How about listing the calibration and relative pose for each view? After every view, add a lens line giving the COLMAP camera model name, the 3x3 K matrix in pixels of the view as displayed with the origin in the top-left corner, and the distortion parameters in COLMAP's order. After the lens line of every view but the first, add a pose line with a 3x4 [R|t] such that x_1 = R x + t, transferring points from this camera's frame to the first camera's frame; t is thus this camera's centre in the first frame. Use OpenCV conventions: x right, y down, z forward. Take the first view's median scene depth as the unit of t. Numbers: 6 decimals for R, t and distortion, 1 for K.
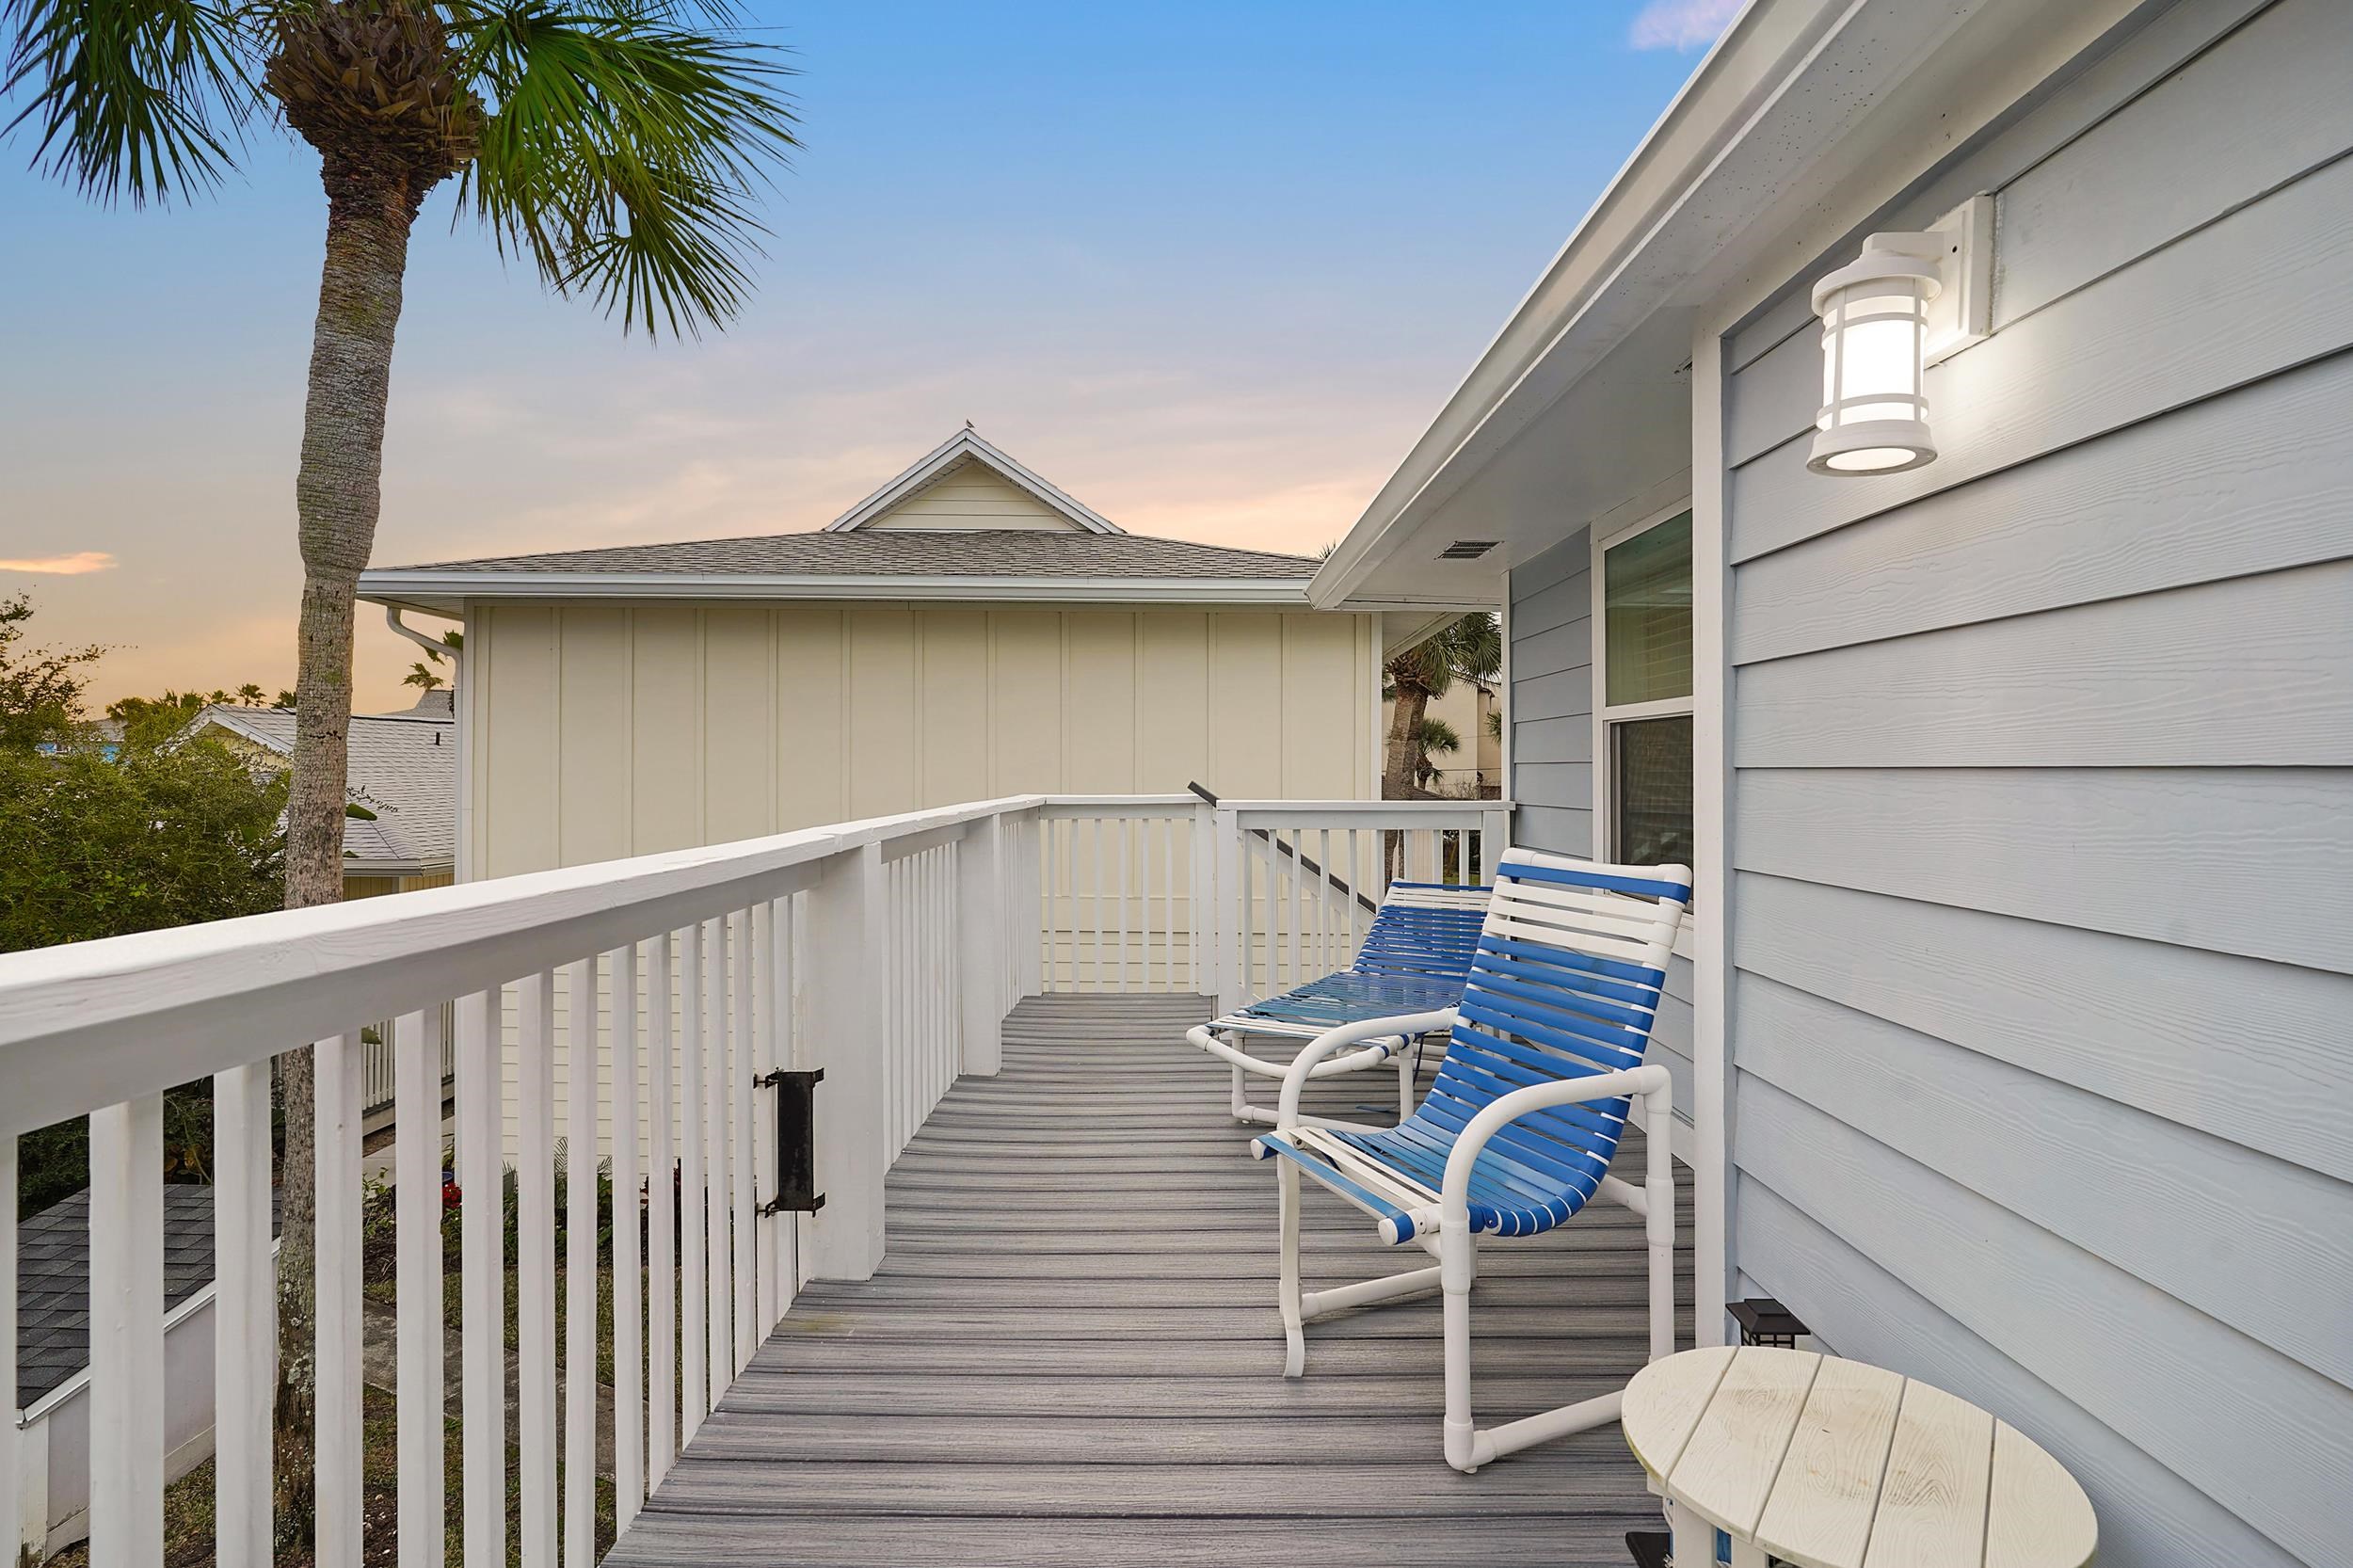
lens RADIAL K [[1142.3, 0, 1175.9], [0, 1142.3, 760.1], [0, 0, 1]] dist [-0.008797, 0.002891]
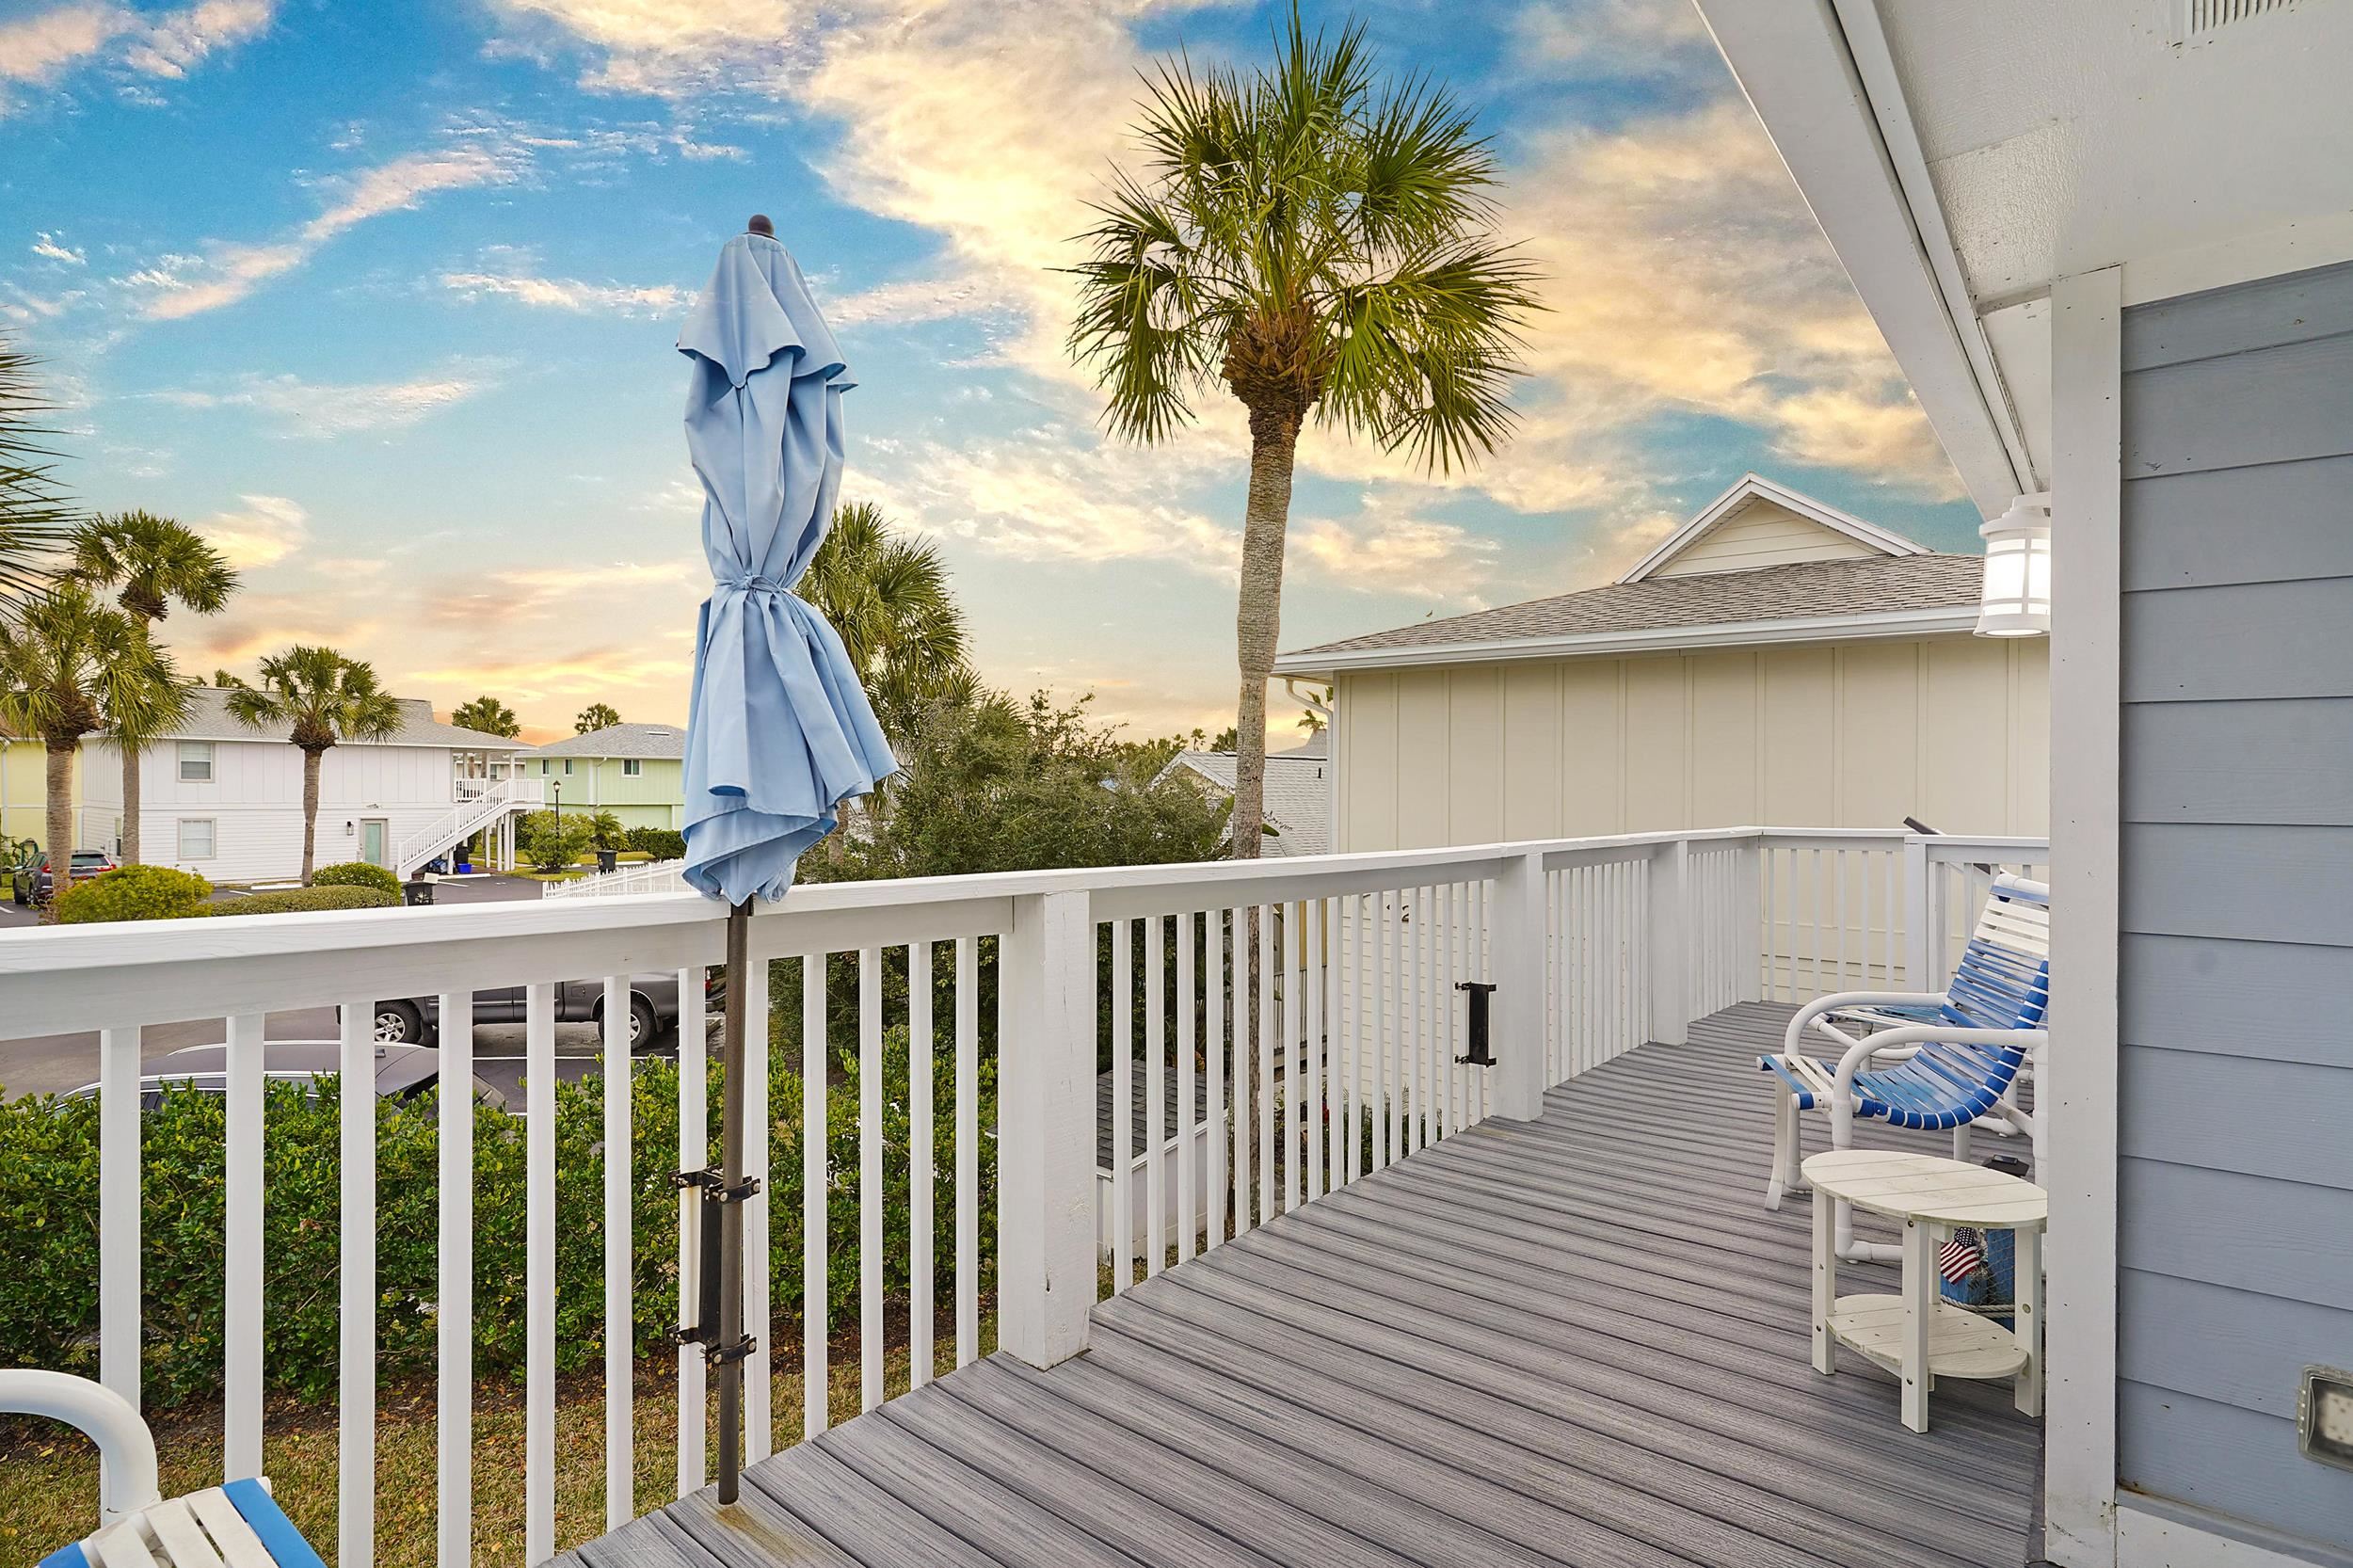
lens RADIAL K [[1142.3, 0, 1180.7], [0, 1142.3, 785.2], [0, 0, 1]] dist [-0.008797, 0.002891]
pose [[0.765453, -0.002338, -0.643488, 0.183820], [0.001013, 0.999997, -0.002429, -0.009414], [0.643491, 0.001207, 0.765452, -0.258825]]
